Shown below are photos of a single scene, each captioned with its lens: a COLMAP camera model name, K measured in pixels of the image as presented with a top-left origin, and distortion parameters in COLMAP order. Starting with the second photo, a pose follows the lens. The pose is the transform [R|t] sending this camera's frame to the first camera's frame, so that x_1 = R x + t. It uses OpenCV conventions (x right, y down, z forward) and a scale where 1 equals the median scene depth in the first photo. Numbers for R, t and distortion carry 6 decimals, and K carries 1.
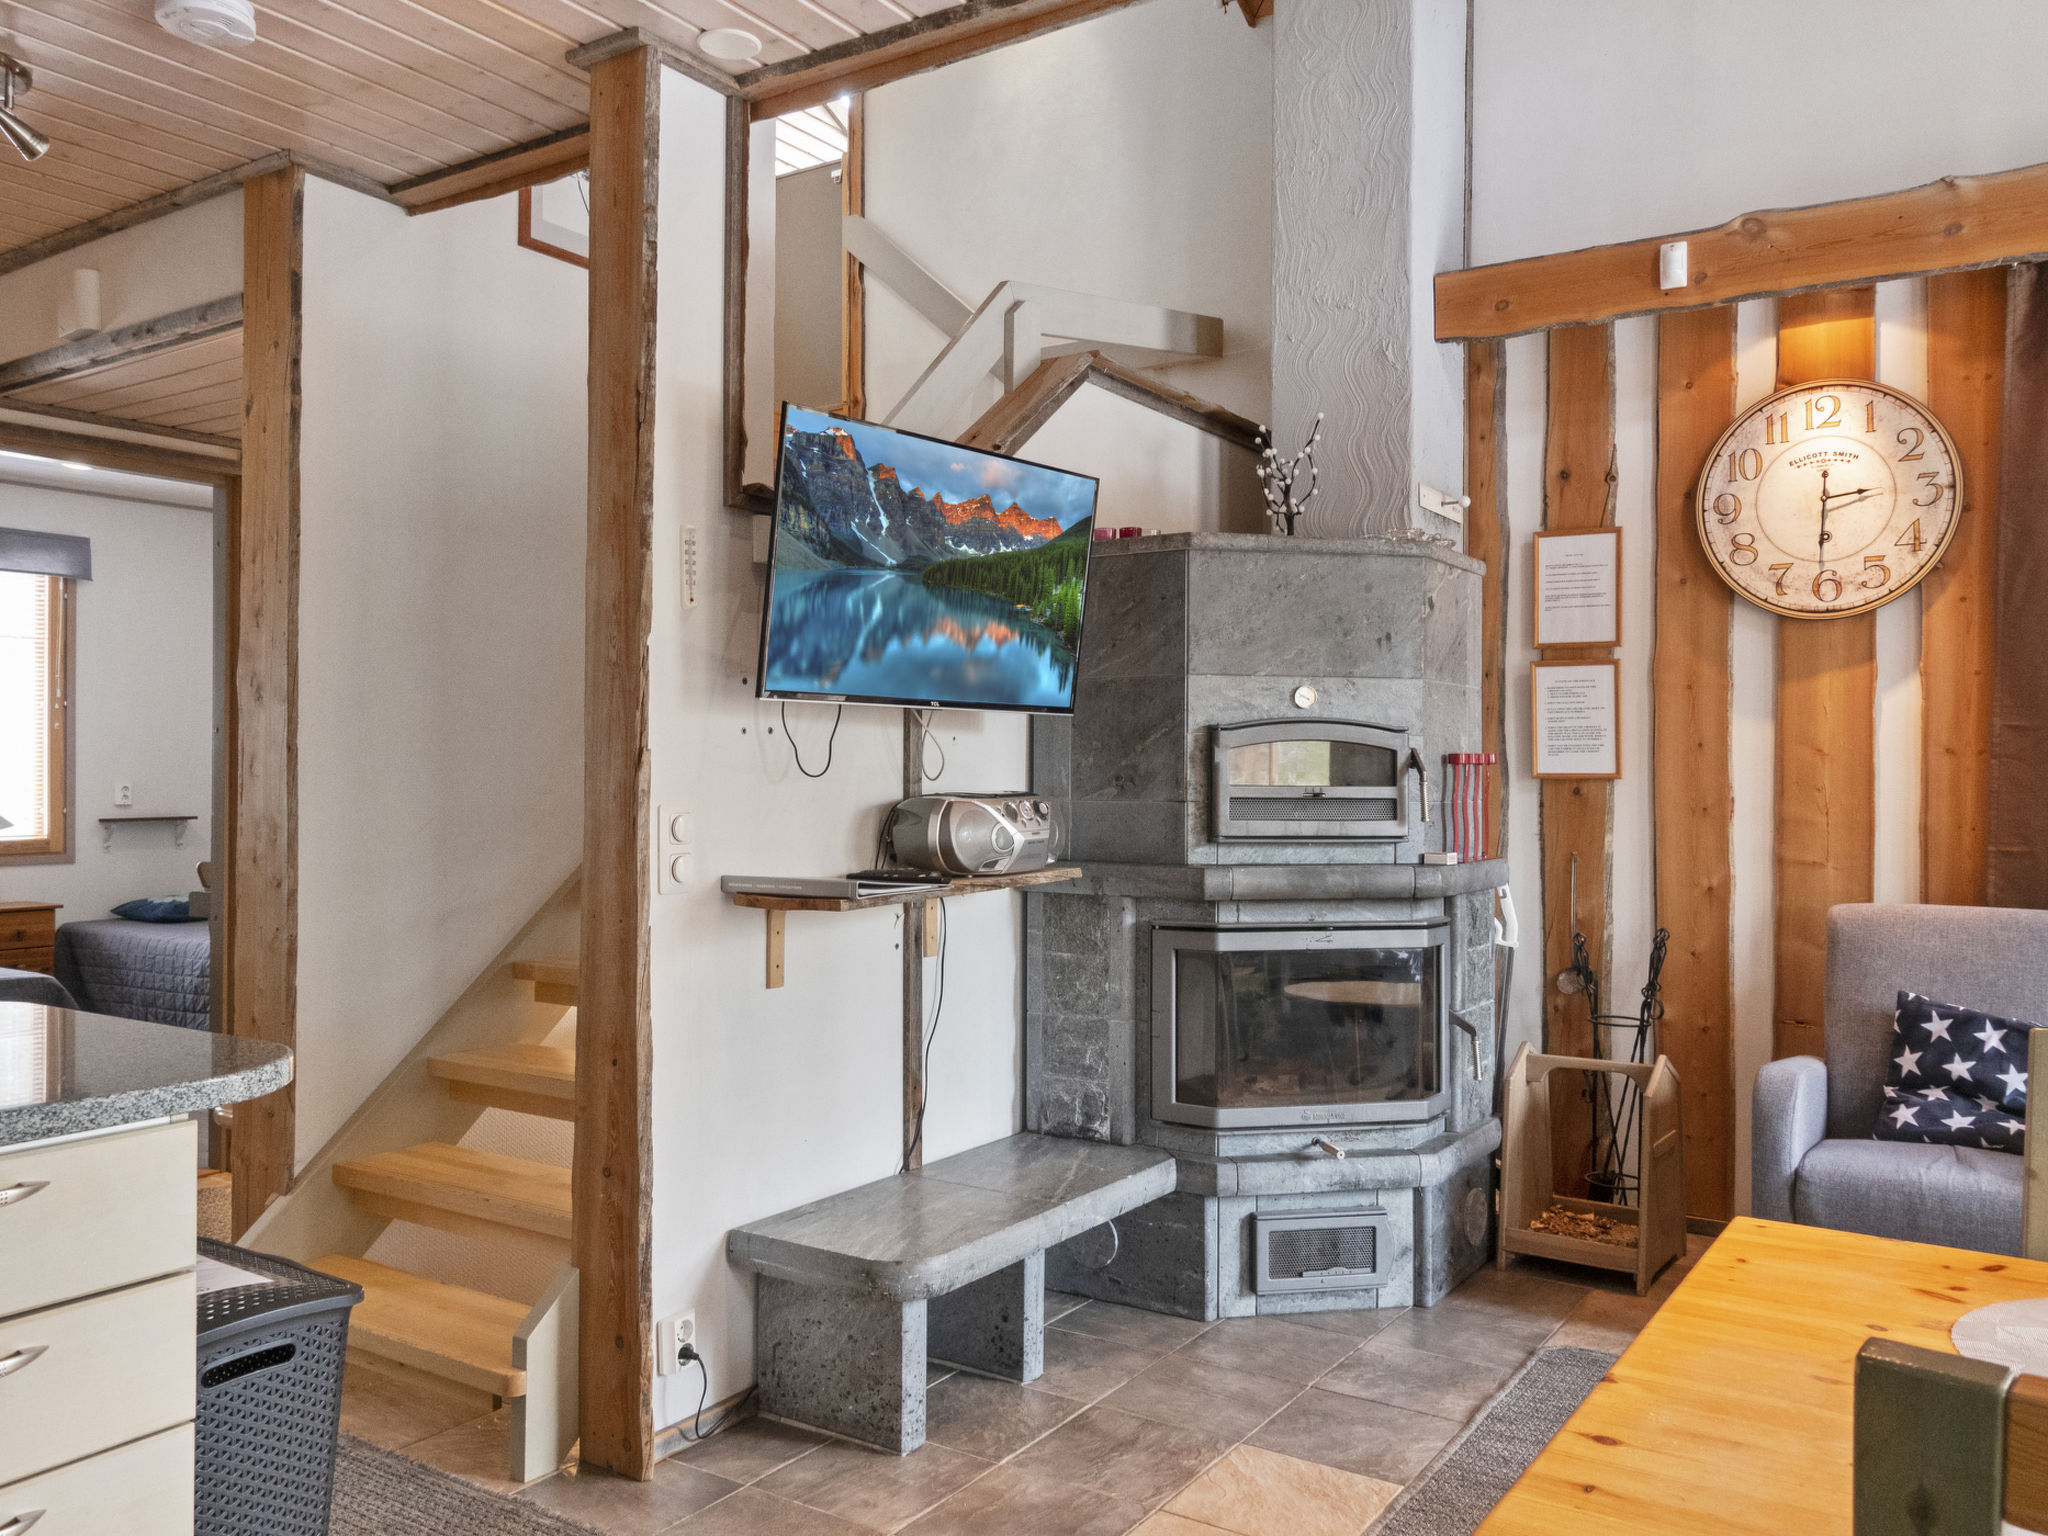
lens RADIAL K [[1596.0, 0, 1024.0], [0, 1596.0, 768.0], [0, 0, 1]] dist [-0.002019, -0.000783]
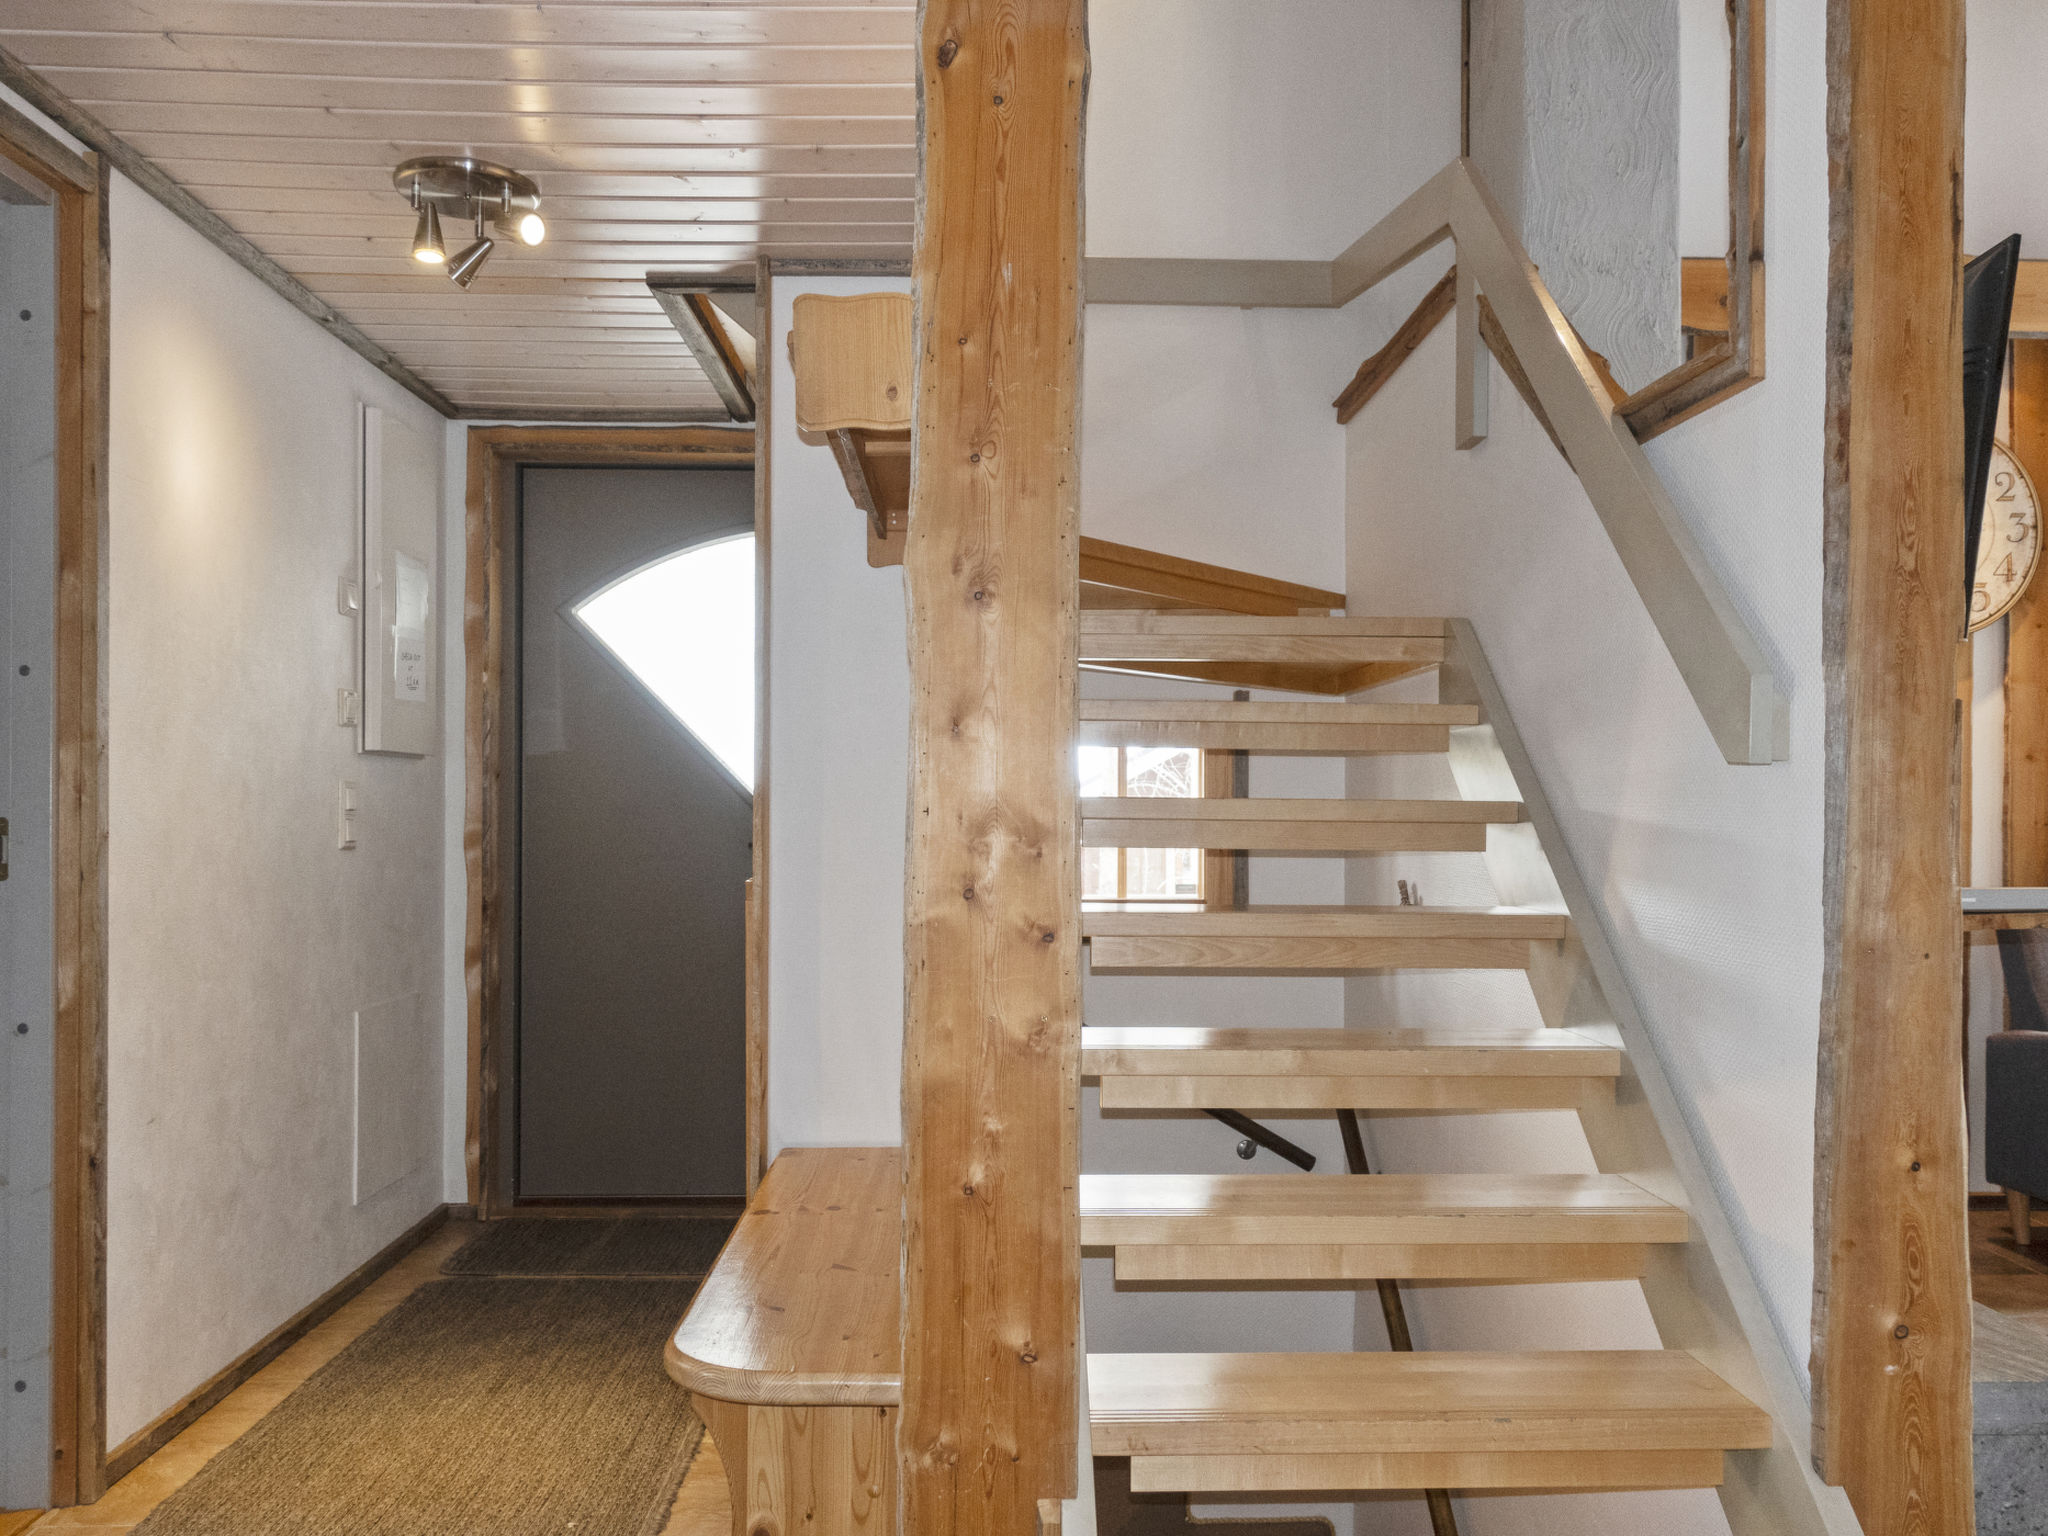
lens RADIAL K [[1616.8, 0, 1021.3], [0, 1616.8, 798.6], [0, 0, 1]] dist [-0.018979, -0.003882]
pose [[0.819925, 0.003216, 0.572462, -0.670628], [-0.002670, 0.999995, -0.001793, 0.022704], [-0.572464, -0.000058, 0.819930, 0.467027]]
